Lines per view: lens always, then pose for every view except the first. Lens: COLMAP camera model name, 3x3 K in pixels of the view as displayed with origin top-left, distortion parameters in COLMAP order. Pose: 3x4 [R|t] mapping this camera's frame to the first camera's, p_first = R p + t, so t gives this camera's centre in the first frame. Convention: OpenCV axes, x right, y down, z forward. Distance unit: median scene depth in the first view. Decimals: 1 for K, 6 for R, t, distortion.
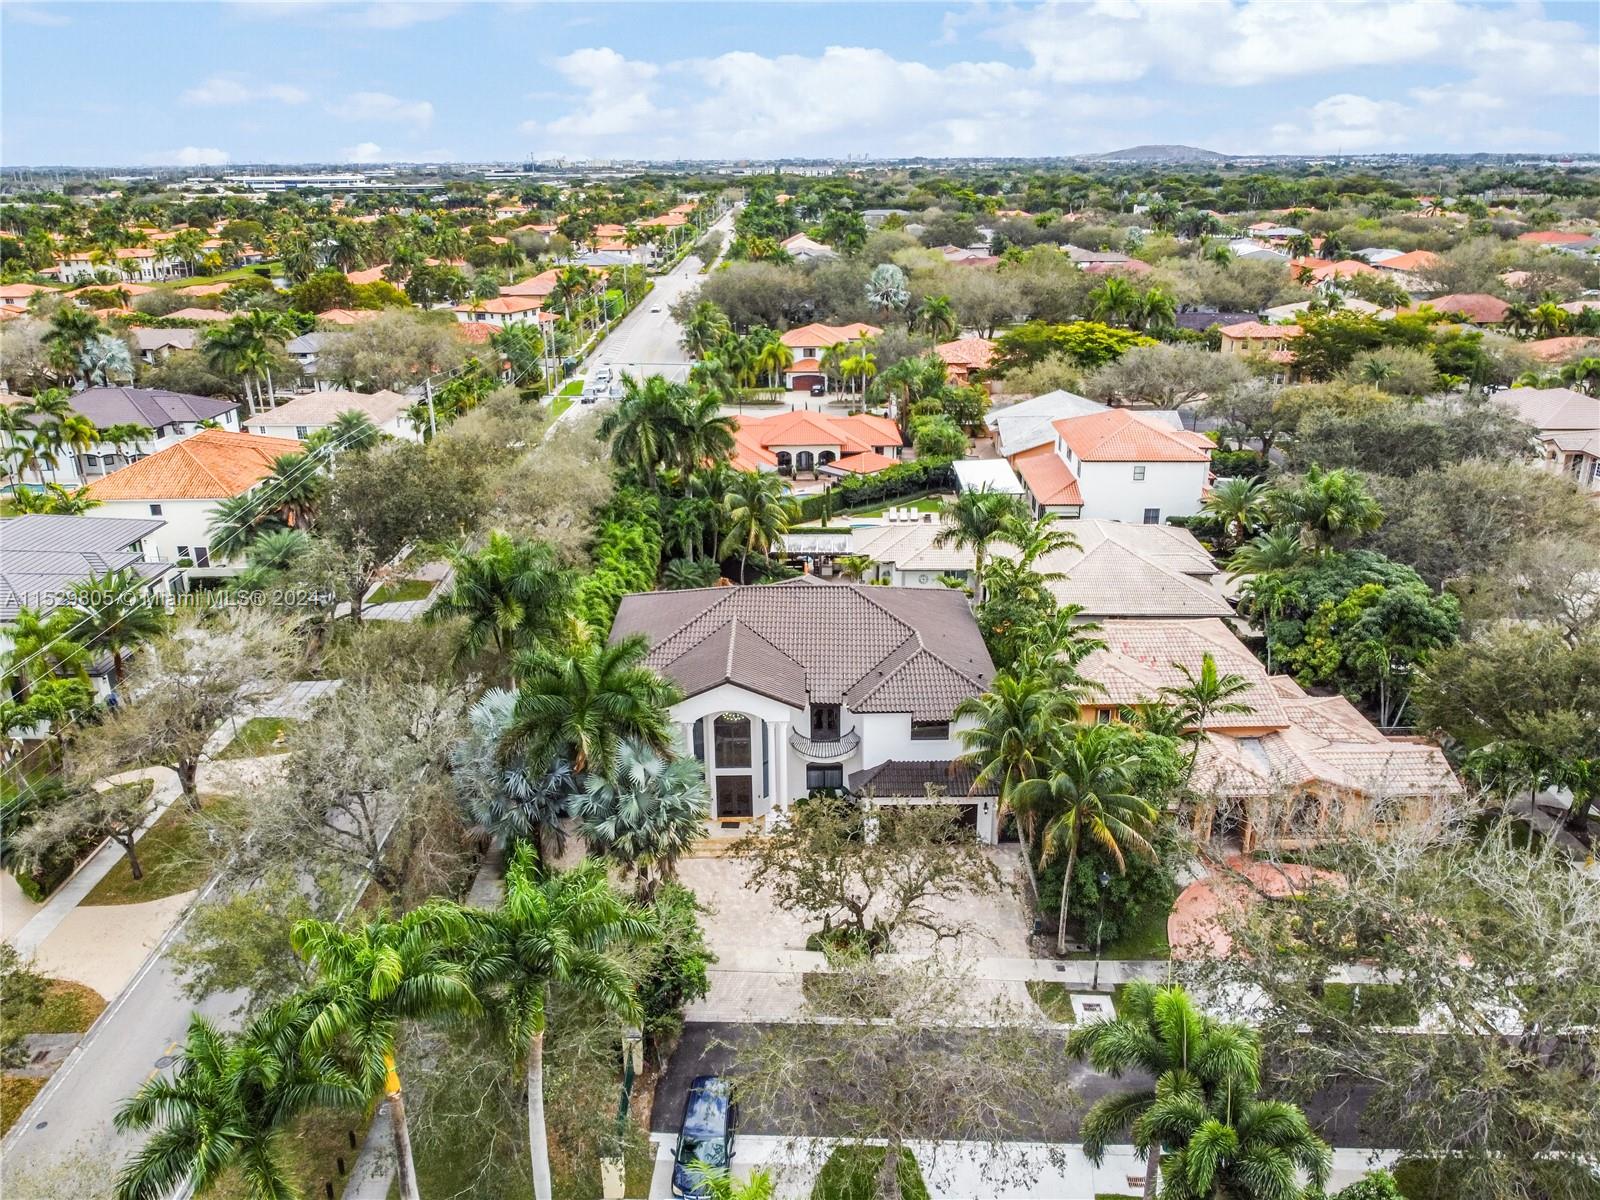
lens RADIAL K [[1197.4, 0, 800.0], [0, 1197.4, 600.0], [0, 0, 1]] dist [-0.000936, 0.000807]
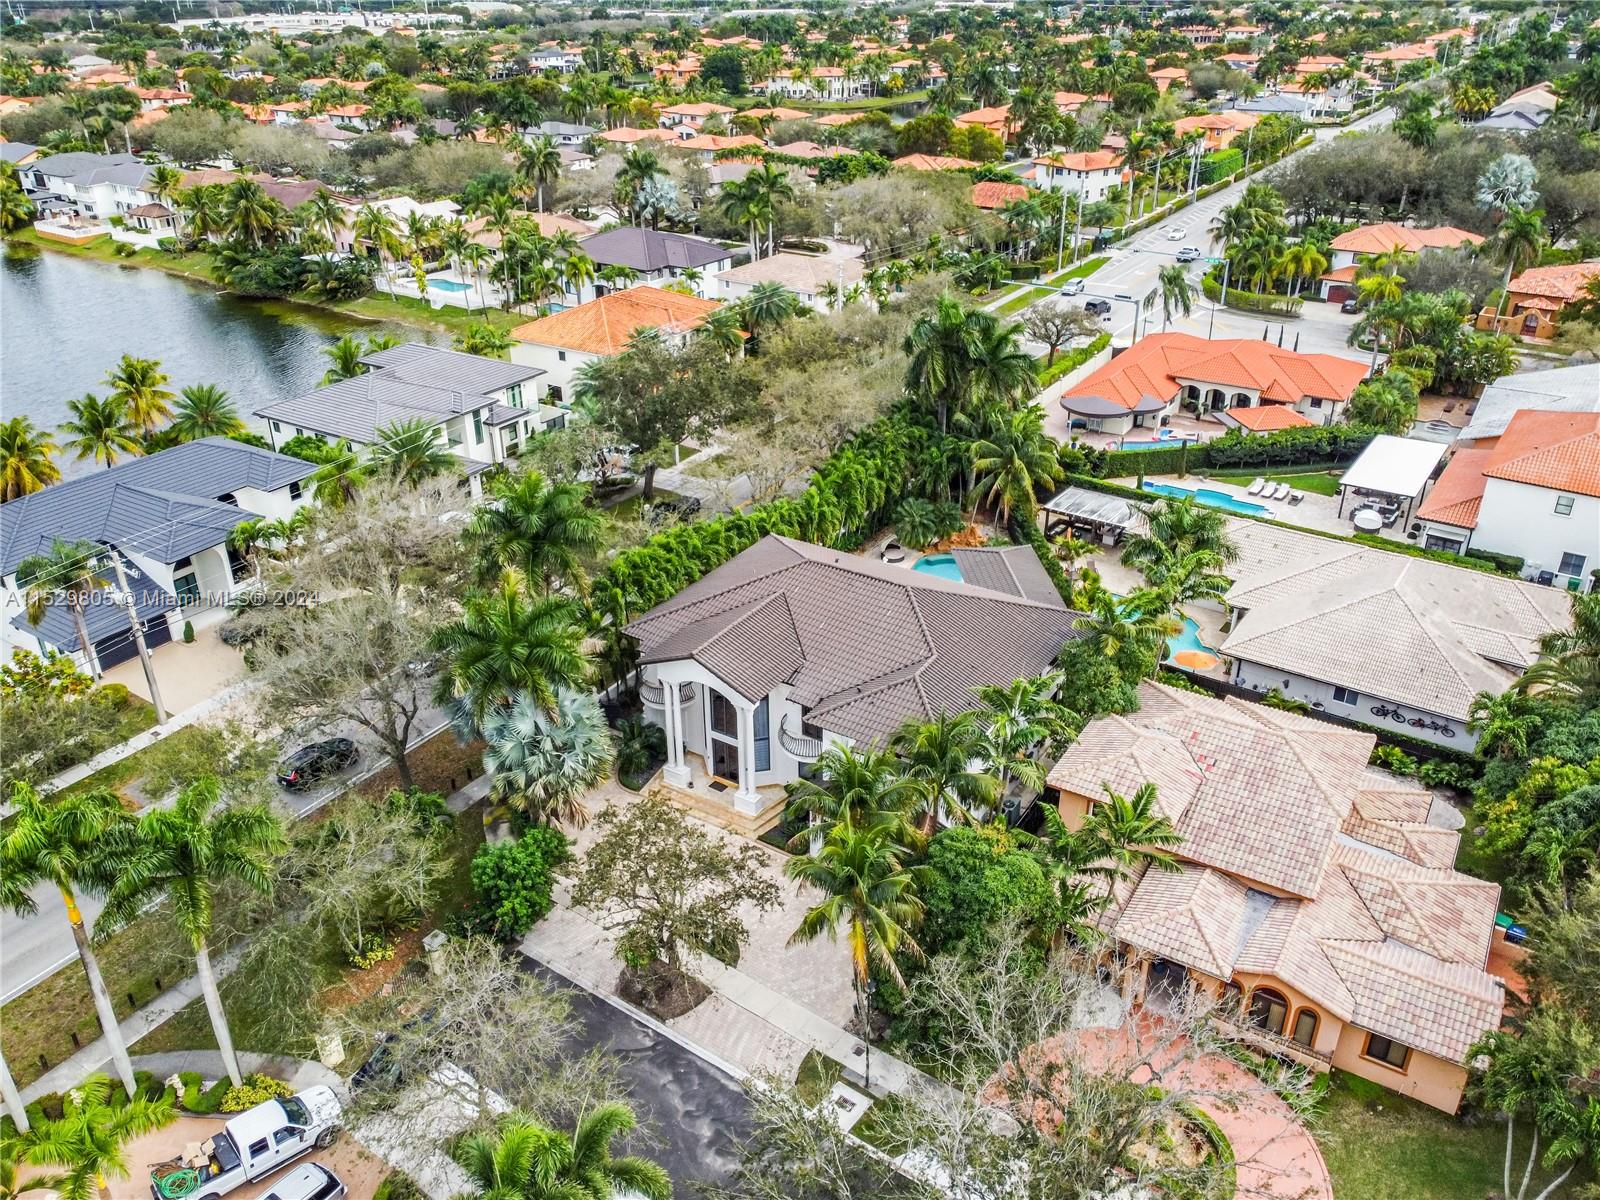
lens RADIAL K [[1208.2, 0, 800.0], [0, 1208.2, 600.0], [0, 0, 1]] dist [0.004191, -0.001025]
pose [[0.838436, 0.256500, -0.480866, 0.186831], [-0.190011, 0.964539, 0.183194, -0.069271], [0.510804, -0.062227, 0.857442, 0.060708]]
